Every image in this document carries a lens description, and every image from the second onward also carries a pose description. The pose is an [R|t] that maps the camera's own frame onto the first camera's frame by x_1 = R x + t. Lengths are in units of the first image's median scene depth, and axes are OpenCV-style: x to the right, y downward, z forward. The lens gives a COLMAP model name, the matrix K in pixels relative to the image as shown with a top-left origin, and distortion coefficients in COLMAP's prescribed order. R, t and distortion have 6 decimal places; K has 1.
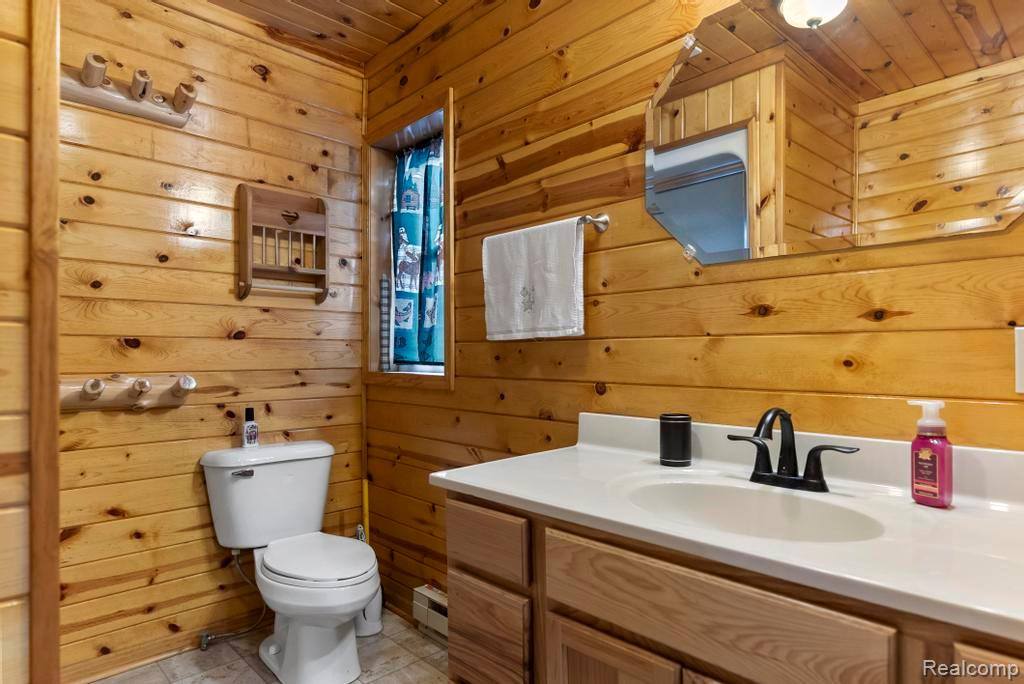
lens RADIAL K [[581.6, 0, 525.3], [0, 581.6, 356.8], [0, 0, 1]] dist [0.006403, -0.000911]
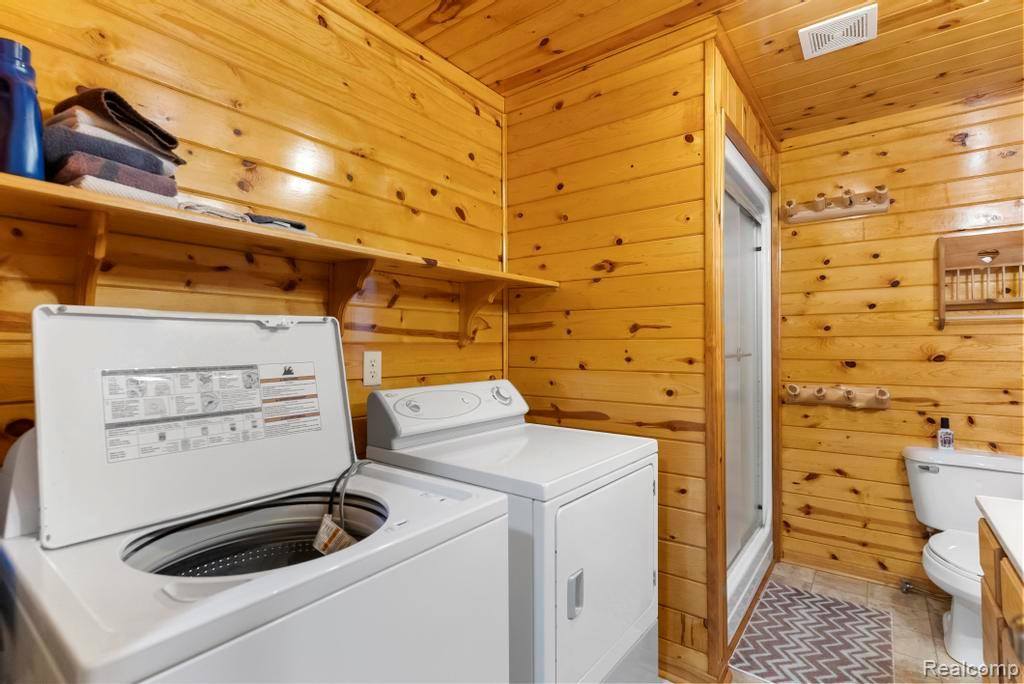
lens RADIAL K [[490.8, 0, 511.7], [0, 490.8, 343.0], [0, 0, 1]] dist [-0.003859, 0.001617]
pose [[0.155883, -0.003660, -0.987769, 0.440398], [-0.001892, 0.999990, -0.004004, -0.069943], [0.987774, 0.002493, 0.155875, -0.074696]]
